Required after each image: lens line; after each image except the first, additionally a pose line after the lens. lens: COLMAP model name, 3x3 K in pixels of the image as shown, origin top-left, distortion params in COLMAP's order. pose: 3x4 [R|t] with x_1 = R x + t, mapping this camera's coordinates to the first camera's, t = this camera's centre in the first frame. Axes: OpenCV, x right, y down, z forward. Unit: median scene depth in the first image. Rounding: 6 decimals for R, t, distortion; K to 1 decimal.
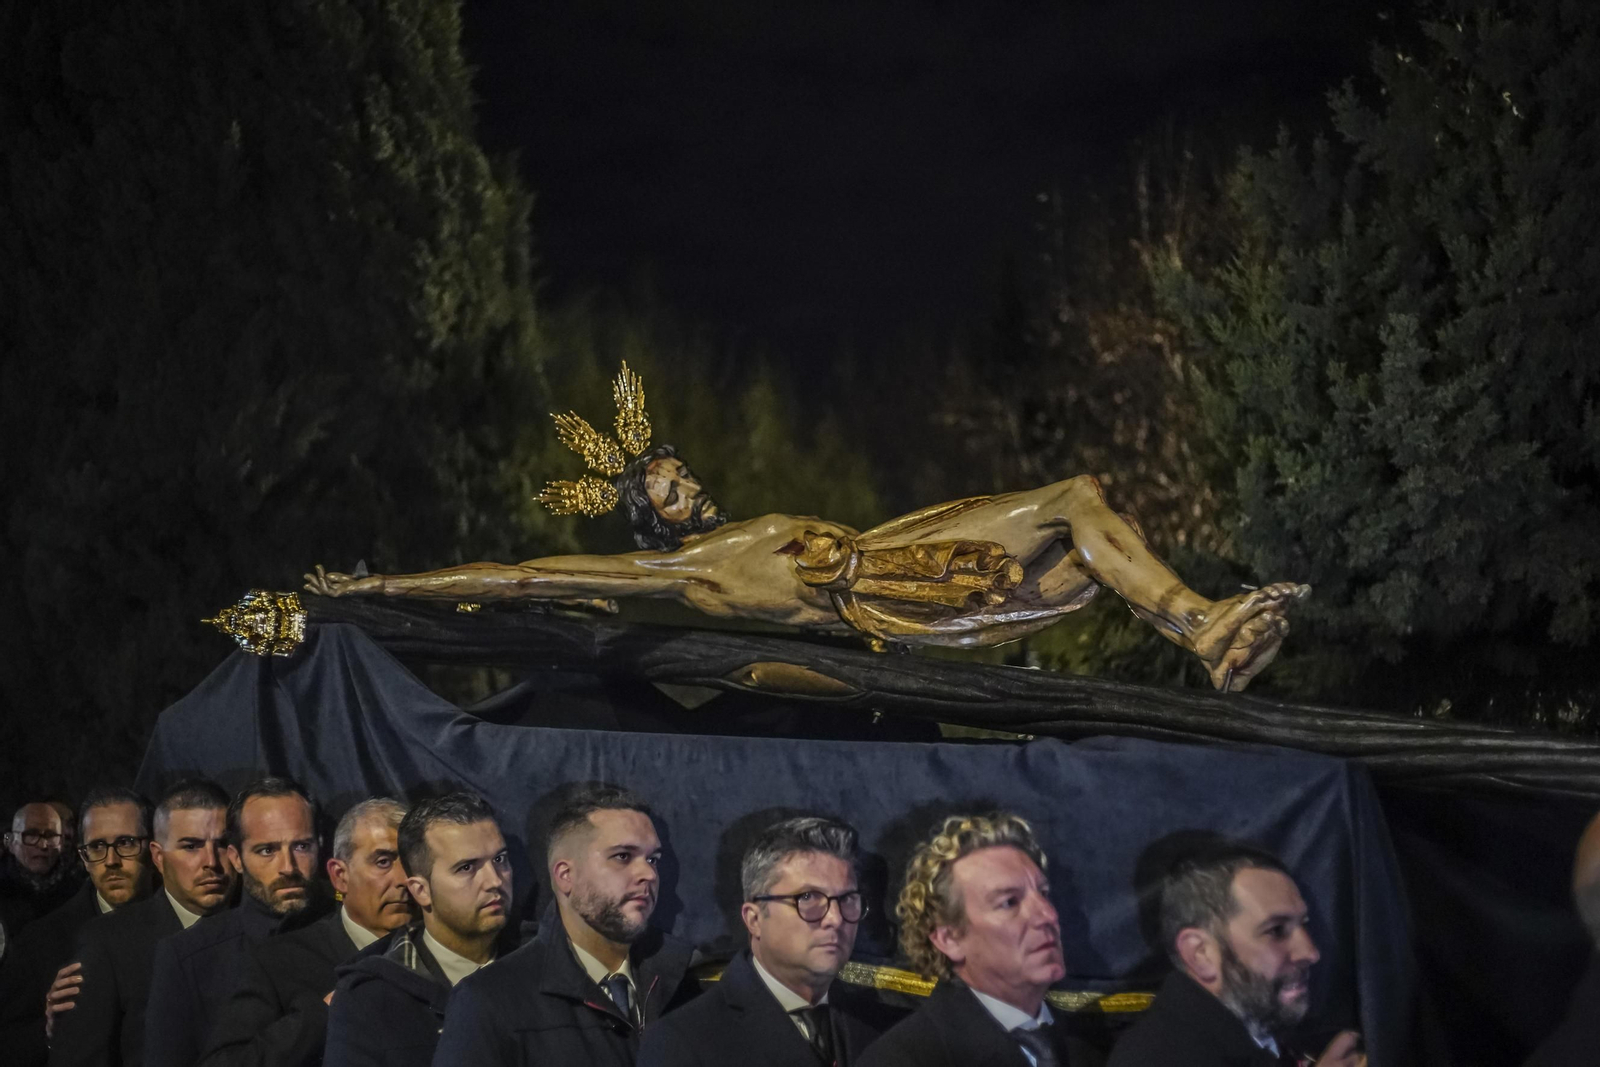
lens RADIAL K [[2343.7, 0, 807.9], [0, 2343.7, 540.1], [0, 0, 1]] dist [-0.084045, 0.000000]
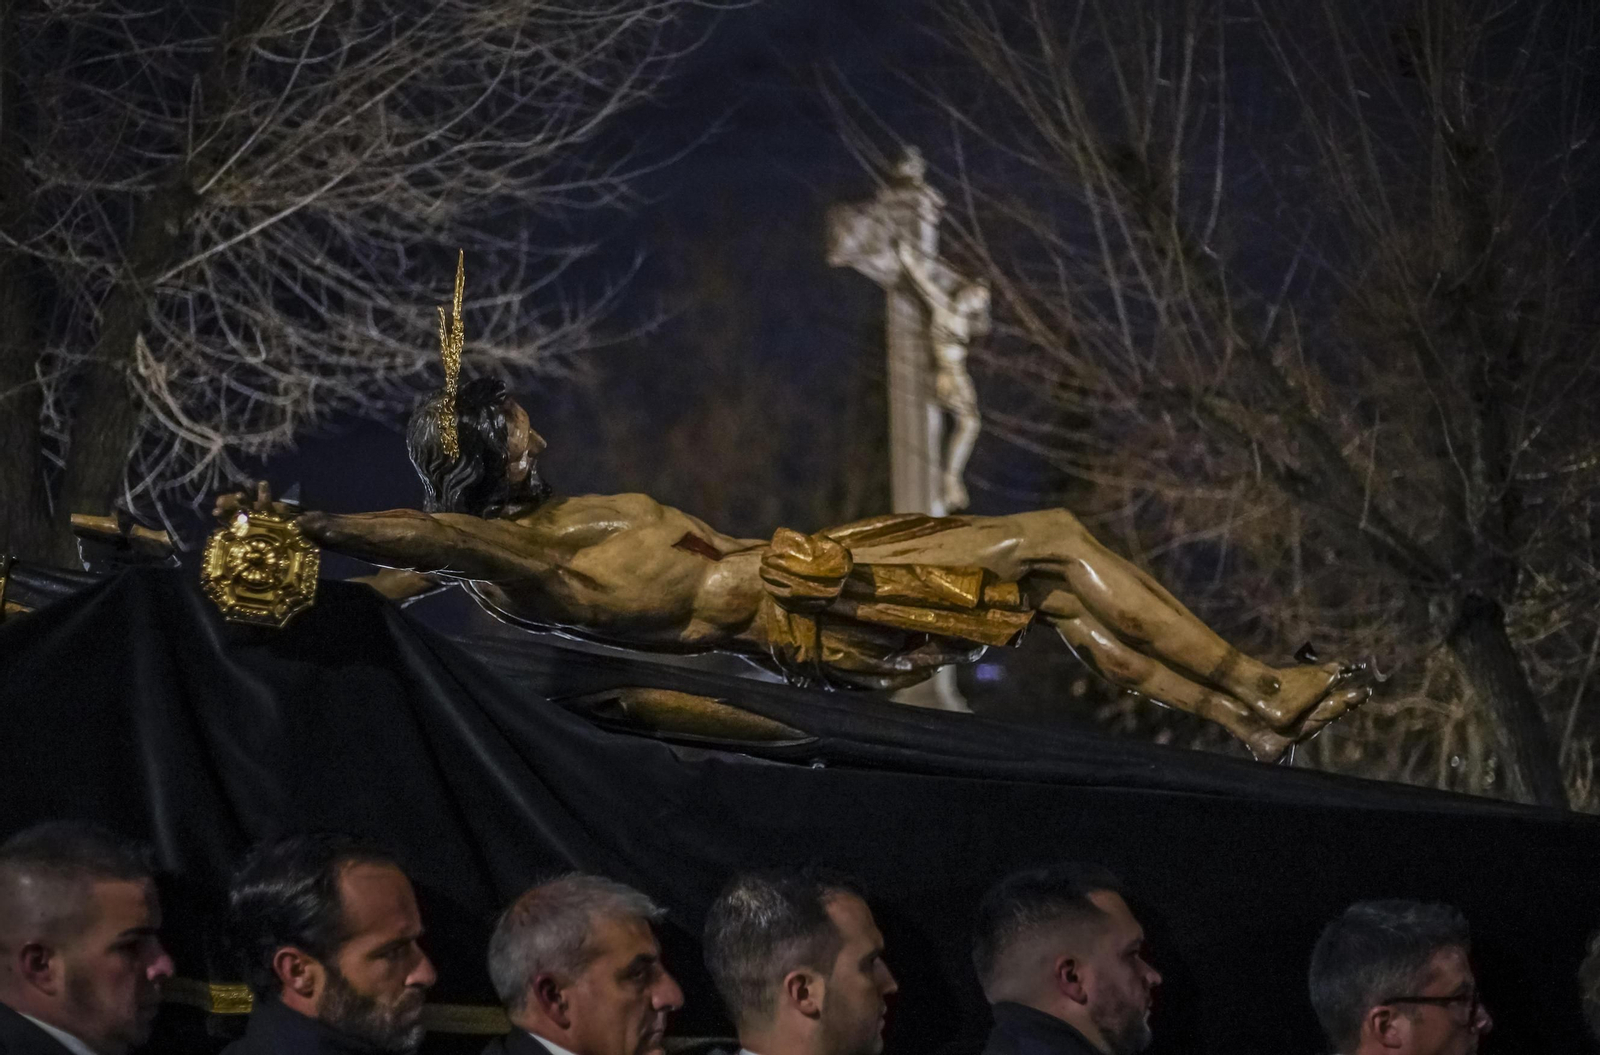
lens RADIAL K [[2463.2, 0, 800.9], [0, 2463.2, 525.9], [0, 0, 1]] dist [0.141490, 0.000000]
pose [[0.539700, 0.124238, 0.832640, -0.694064], [-0.099726, 0.991522, -0.083304, 0.064420], [-0.835930, -0.038077, 0.547514, 0.554253]]
